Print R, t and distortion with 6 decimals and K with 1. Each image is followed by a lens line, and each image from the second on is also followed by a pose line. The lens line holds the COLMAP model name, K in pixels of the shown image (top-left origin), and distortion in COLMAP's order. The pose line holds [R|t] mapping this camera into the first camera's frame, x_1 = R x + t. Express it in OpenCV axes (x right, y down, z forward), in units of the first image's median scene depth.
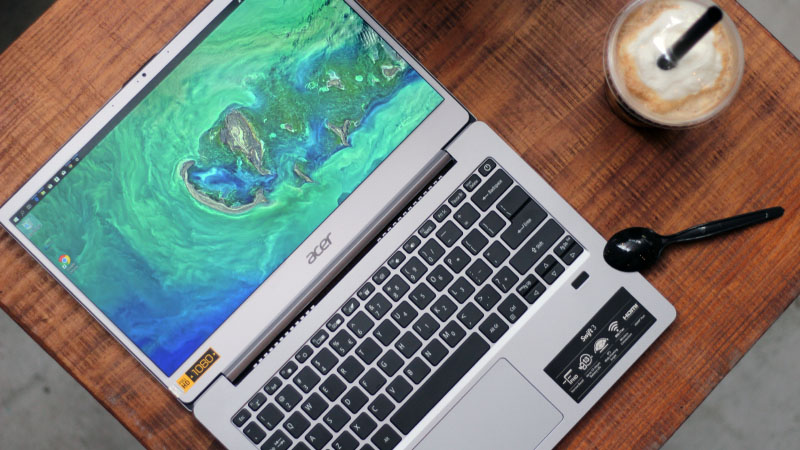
lens RADIAL K [[2067.0, 0, 396.7], [0, 2067.0, 225.1], [0, 0, 1]] dist [-0.163955, 0.000000]
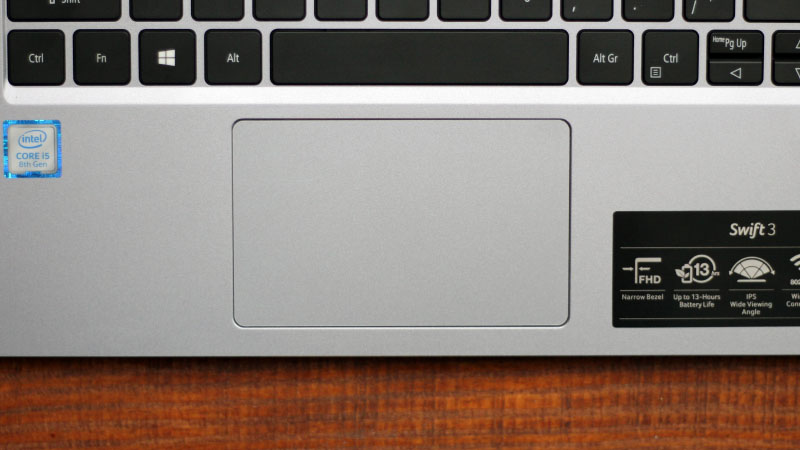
lens RADIAL K [[2067.0, 0, 403.1], [0, 2067.0, 223.8], [0, 0, 1]] dist [-0.163955, 0.000000]
pose [[0.694279, 0.719638, 0.009870, 0.038719], [-0.707381, 0.679797, 0.193618, 0.020955], [0.132626, -0.141407, 0.981027, 0.581964]]
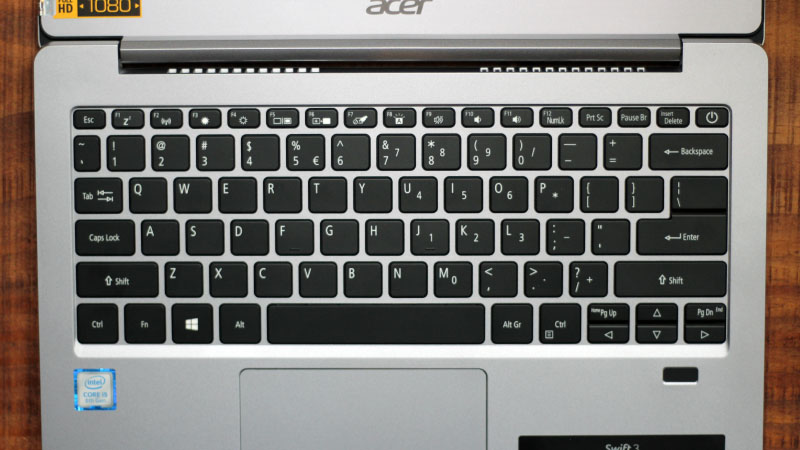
lens RADIAL K [[2067.0, 0, 400.7], [0, 2067.0, 228.1], [0, 0, 1]] dist [-0.163955, 0.000000]
pose [[0.694444, 0.718924, -0.029925, 0.023816], [-0.698450, 0.683497, 0.212130, -0.067193], [0.172959, -0.126412, 0.976783, 0.443395]]
